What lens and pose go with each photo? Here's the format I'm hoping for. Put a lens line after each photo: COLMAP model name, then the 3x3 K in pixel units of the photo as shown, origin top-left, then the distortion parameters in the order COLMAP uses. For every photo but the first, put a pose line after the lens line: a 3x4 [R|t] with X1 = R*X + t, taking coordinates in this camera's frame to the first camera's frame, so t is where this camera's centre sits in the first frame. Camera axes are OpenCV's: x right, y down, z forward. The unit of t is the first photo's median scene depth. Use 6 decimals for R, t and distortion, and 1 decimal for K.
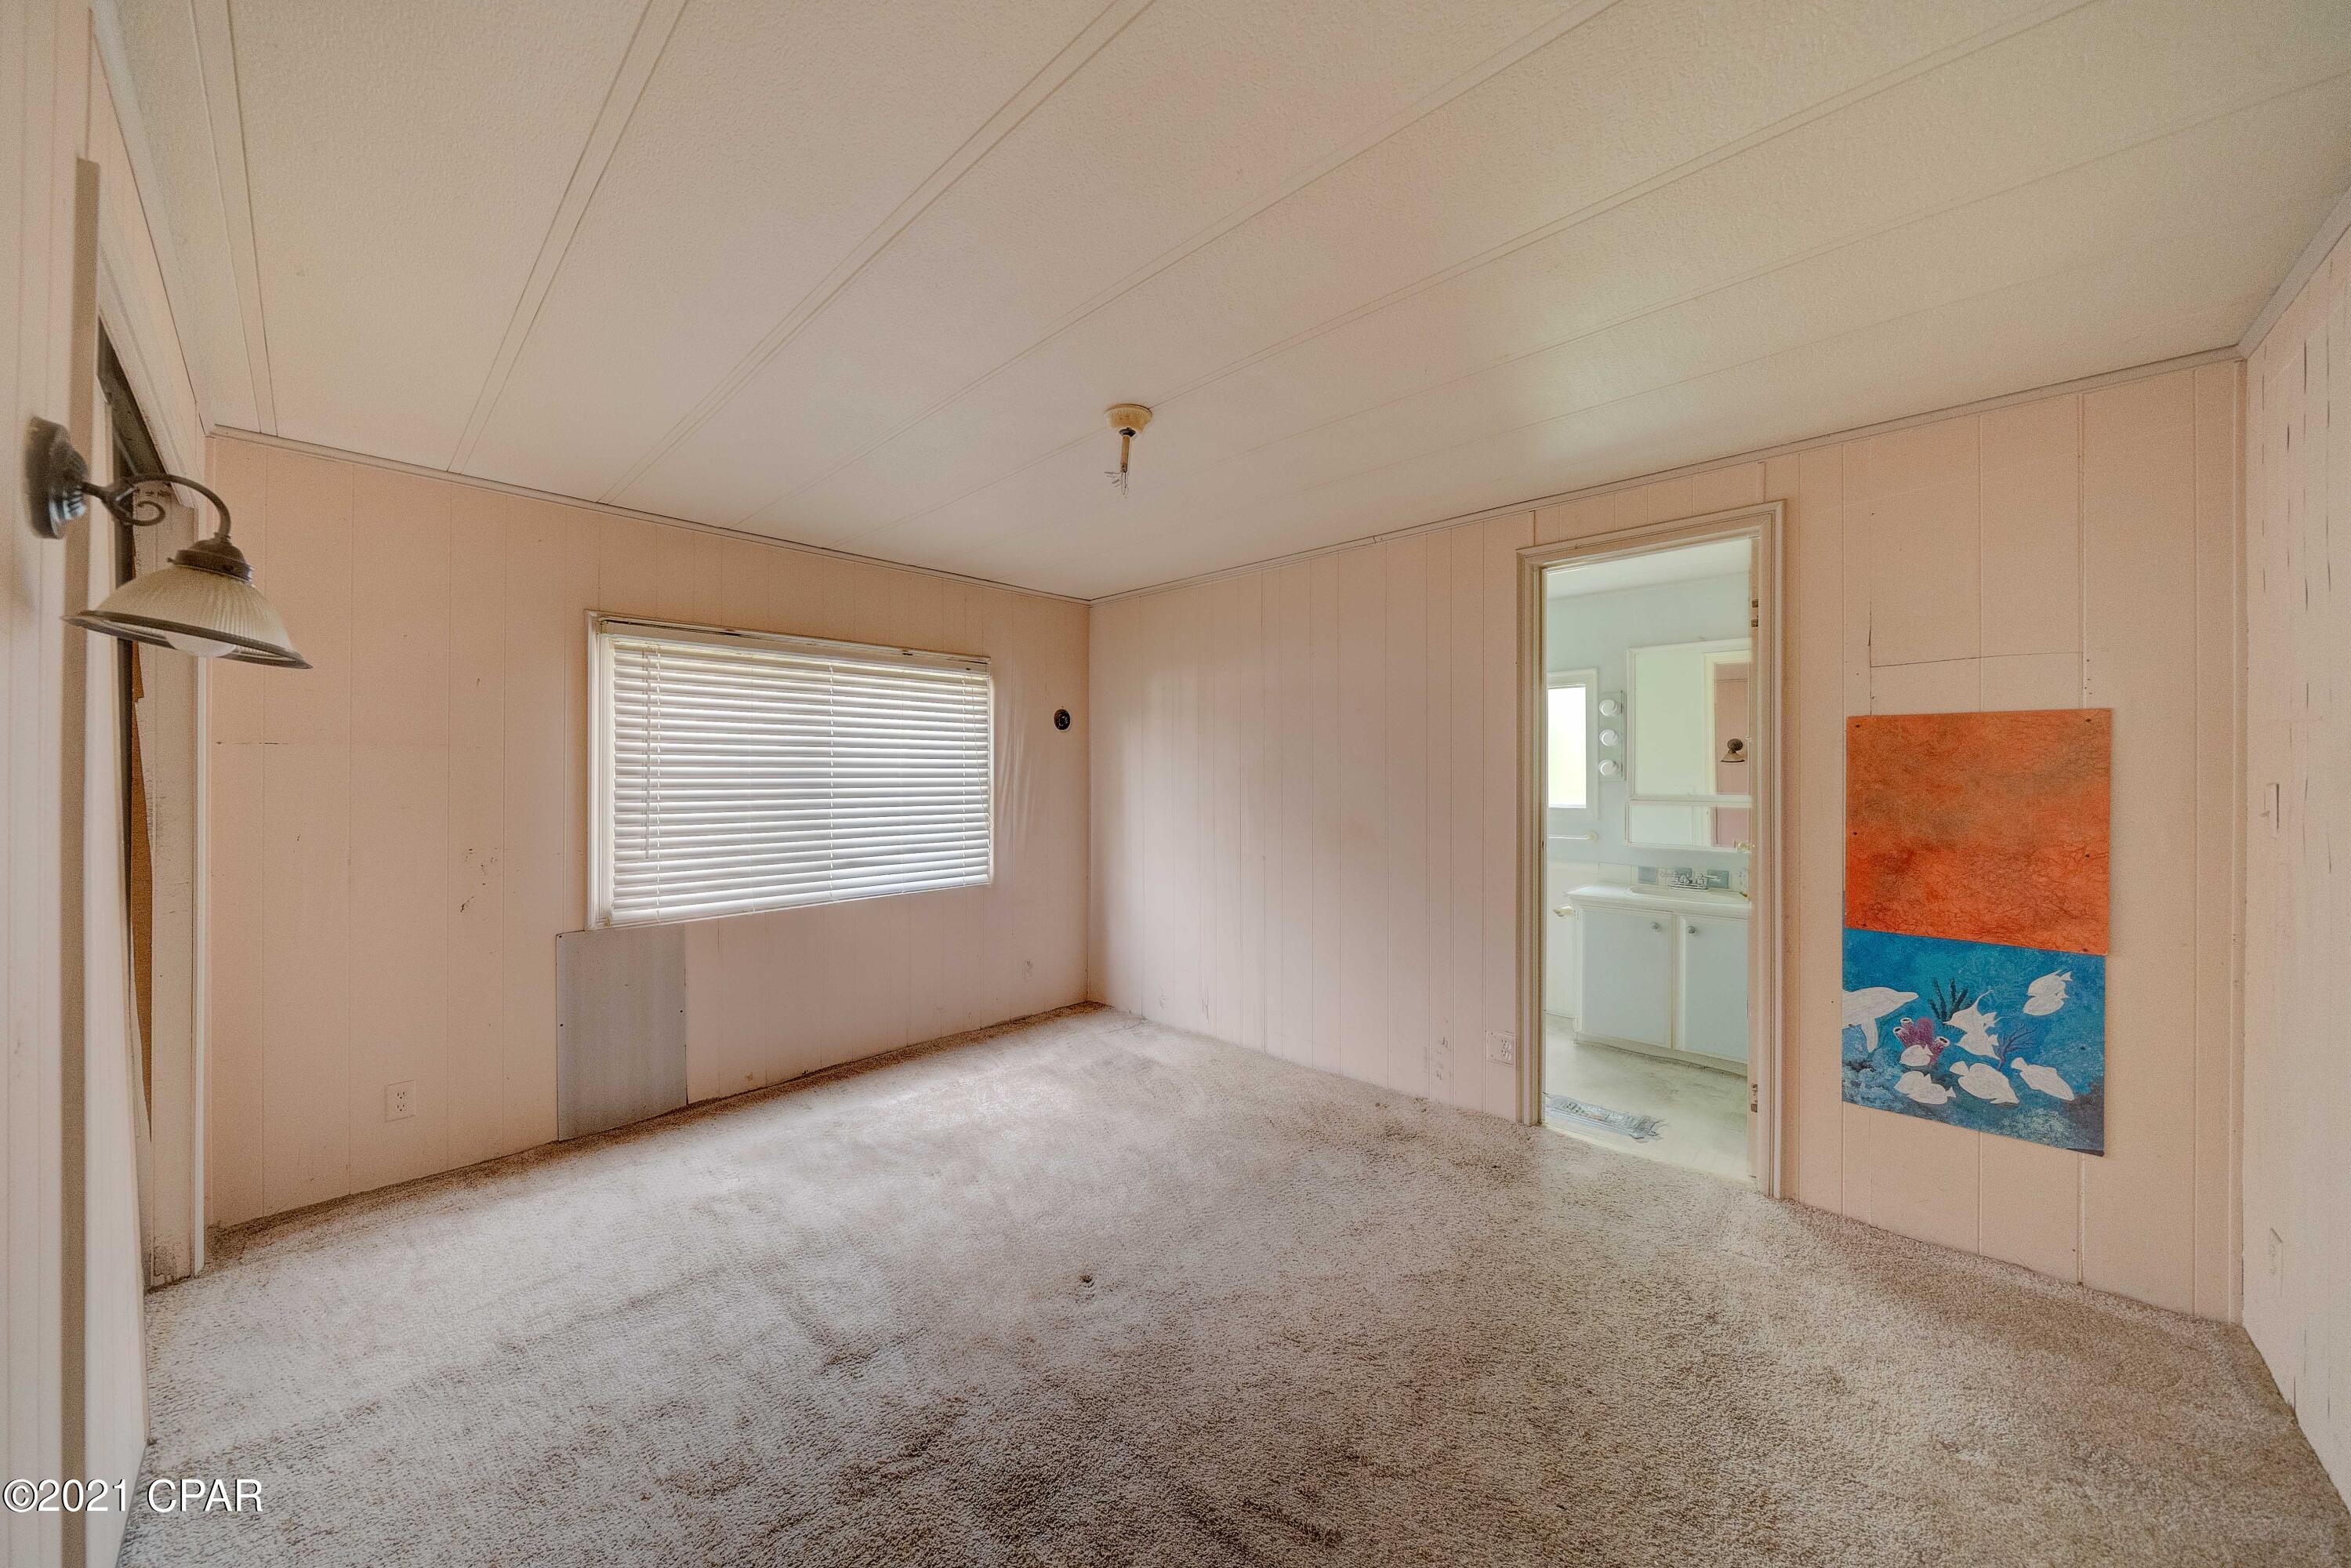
lens RADIAL K [[812.8, 0, 1172.7], [0, 812.8, 786.7], [0, 0, 1]] dist [-0.000079, -0.000004]
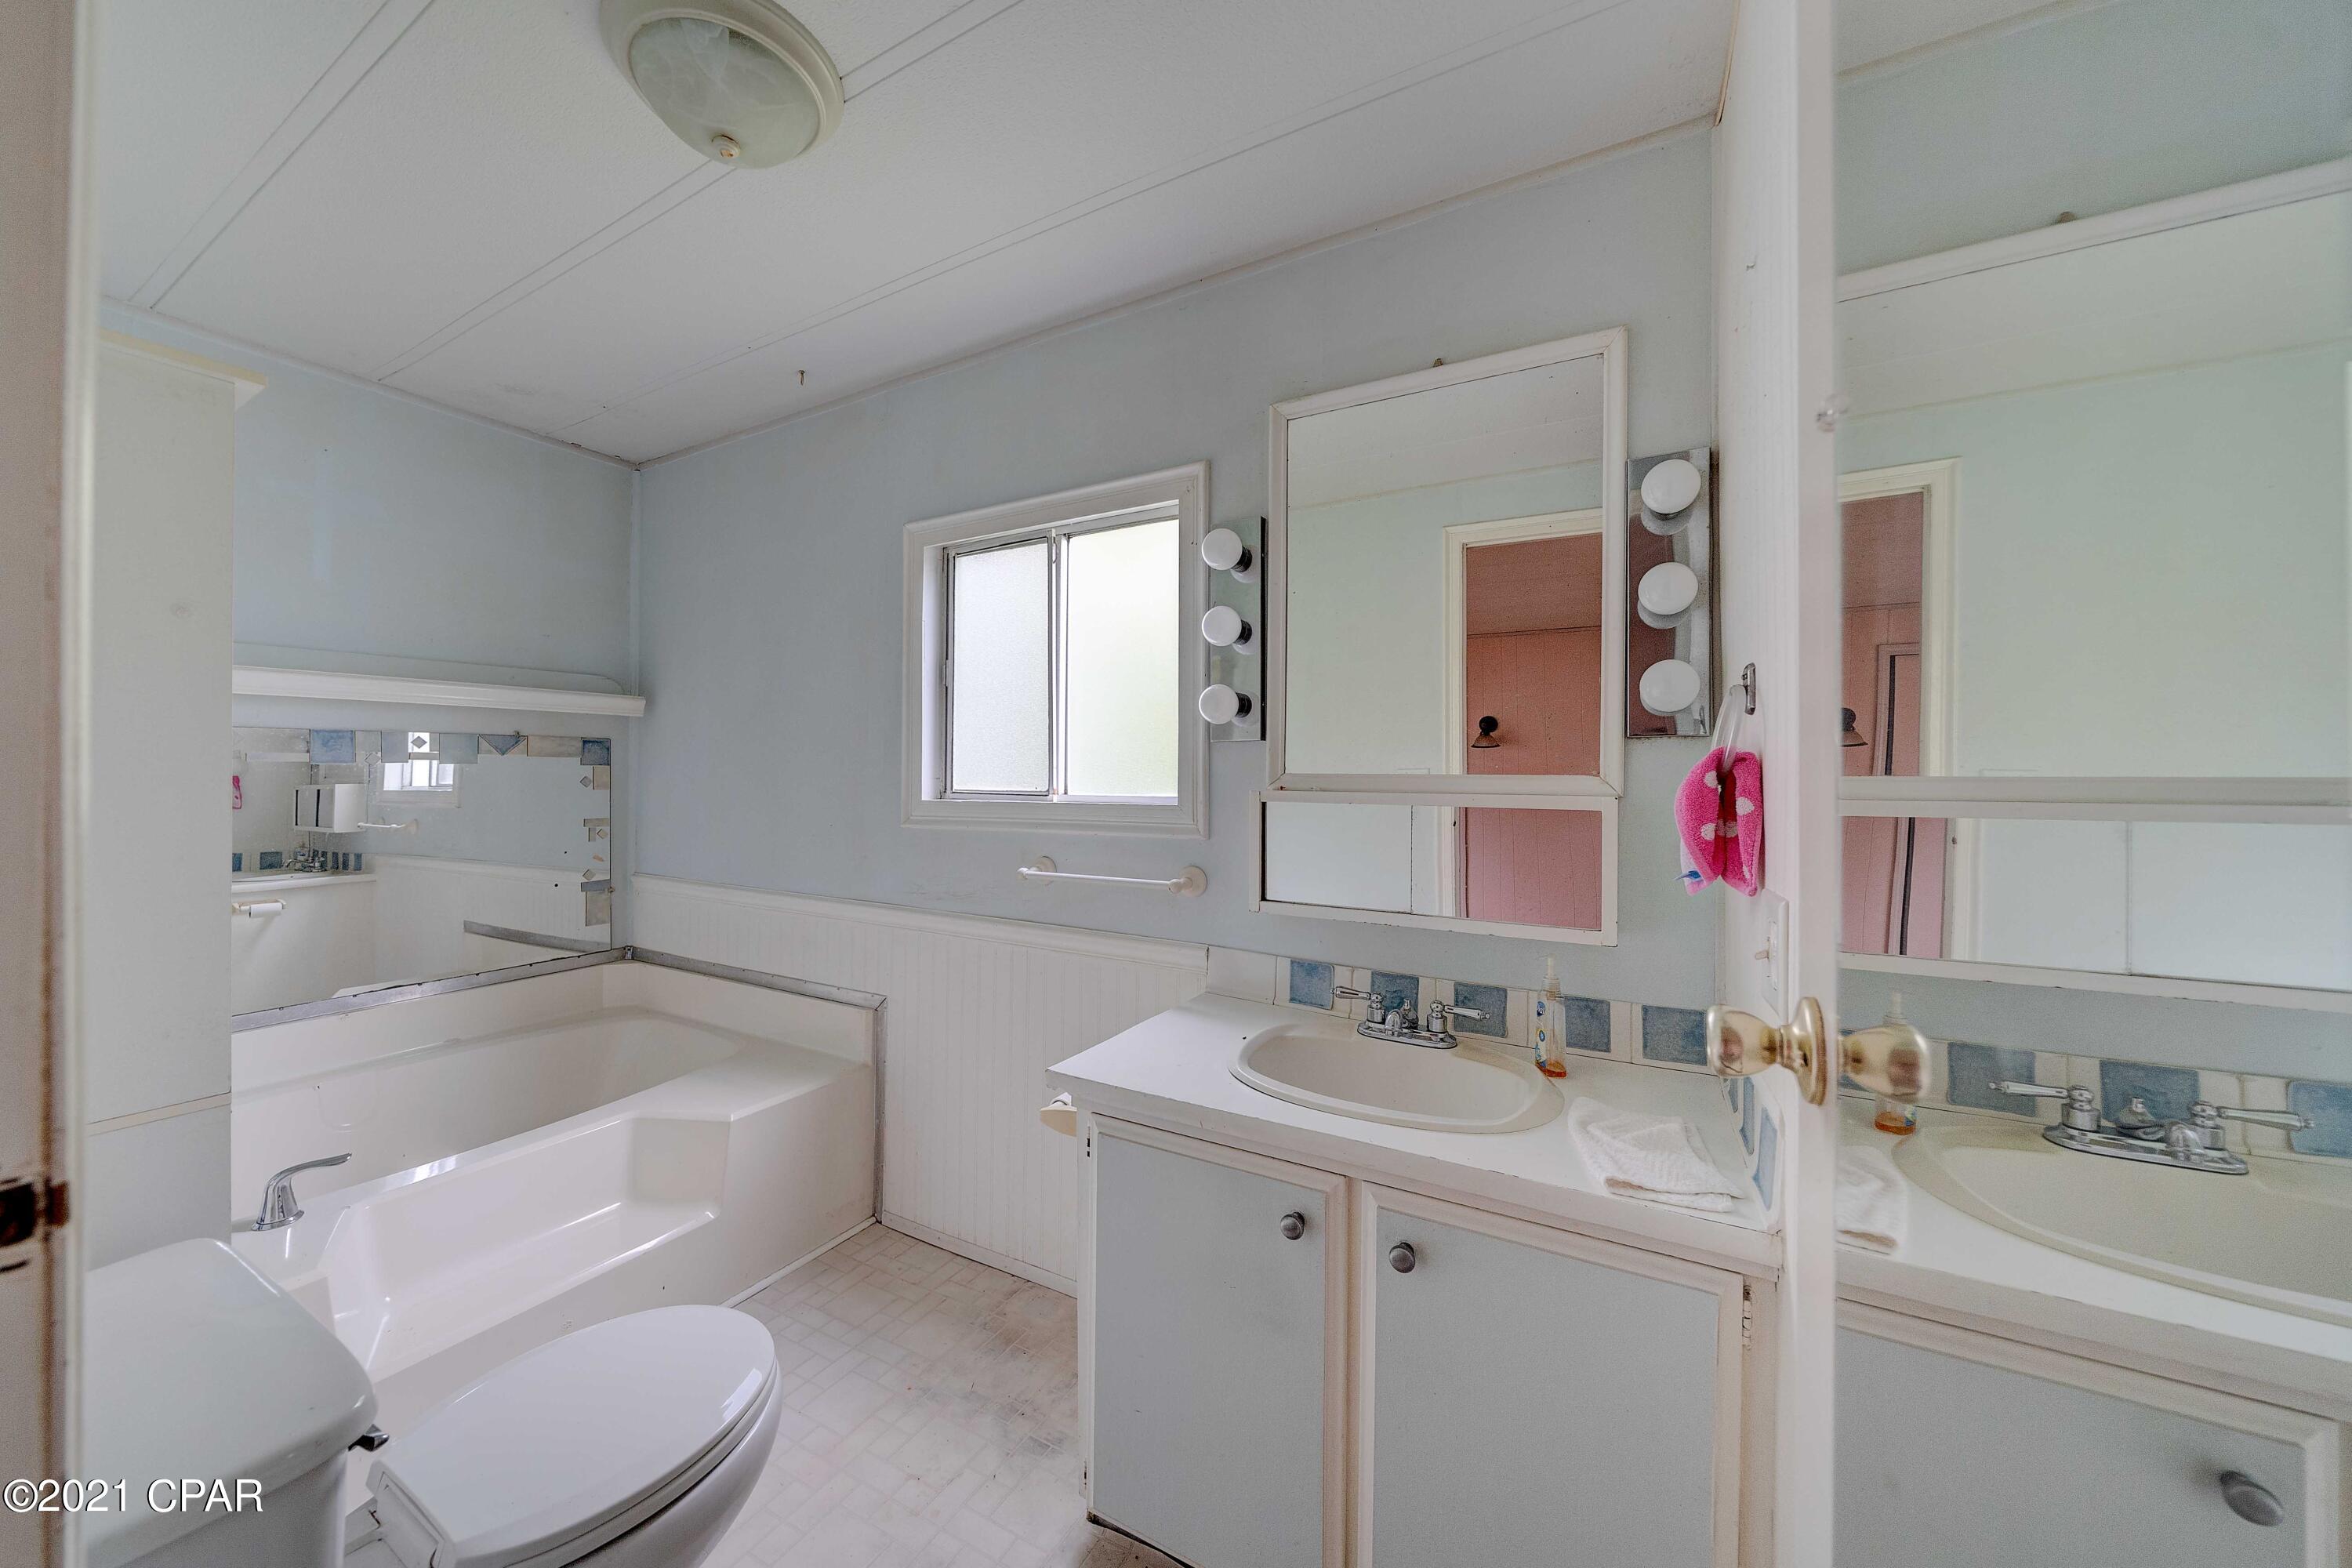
lens RADIAL K [[813.1, 0, 1173.8], [0, 813.1, 780.7], [0, 0, 1]] dist [-0.000079, -0.000004]
pose [[0.969961, 0.000952, 0.243261, 0.425666], [0.000823, 0.999974, -0.007195, 0.015180], [-0.243261, 0.007179, 0.969934, 0.642458]]
